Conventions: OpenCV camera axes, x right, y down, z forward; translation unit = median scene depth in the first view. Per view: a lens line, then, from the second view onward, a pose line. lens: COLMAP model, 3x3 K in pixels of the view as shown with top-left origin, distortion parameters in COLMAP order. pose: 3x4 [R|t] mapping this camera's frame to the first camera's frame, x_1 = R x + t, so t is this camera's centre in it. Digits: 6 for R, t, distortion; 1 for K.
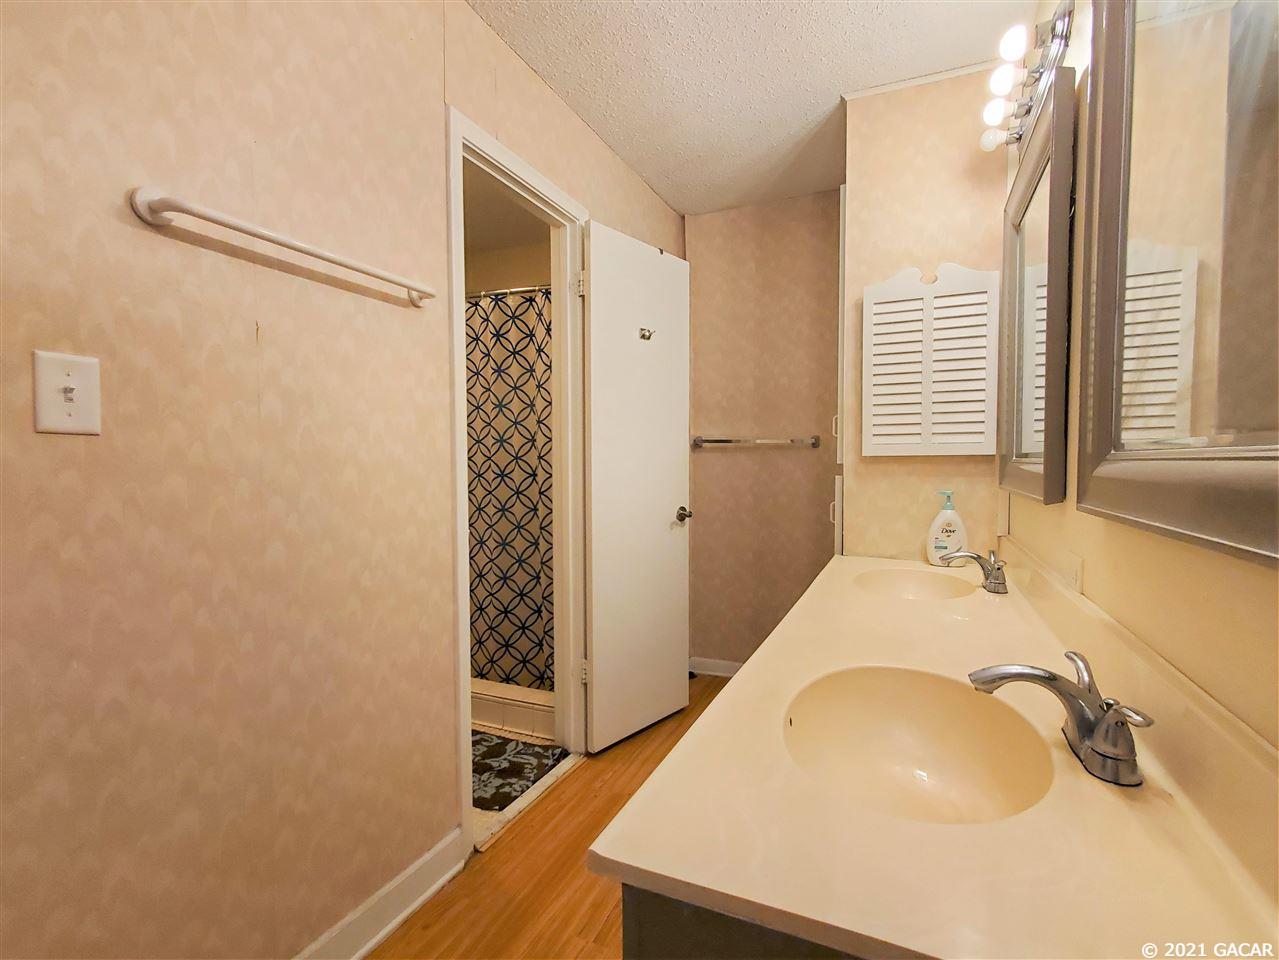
lens RADIAL K [[584.3, 0, 645.1], [0, 584.3, 484.3], [0, 0, 1]] dist [-0.004852, -0.000127]
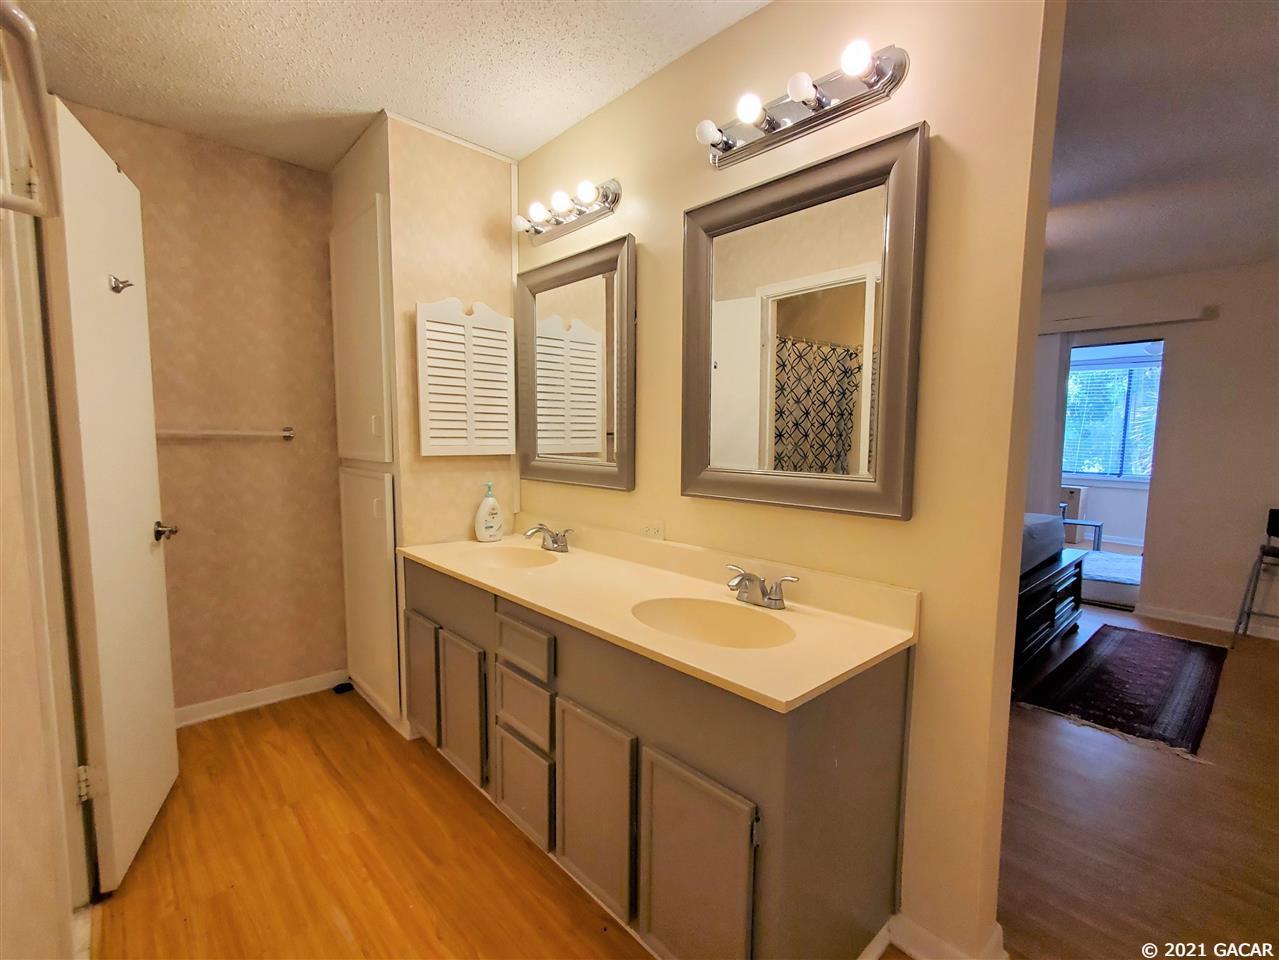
lens RADIAL K [[584.3, 0, 642.6], [0, 584.3, 484.5], [0, 0, 1]] dist [-0.004852, -0.000127]
pose [[0.398485, -0.067361, 0.914698, -0.487938], [0.024522, 0.997725, 0.062793, -0.053821], [-0.916847, -0.002592, 0.399231, 0.164160]]
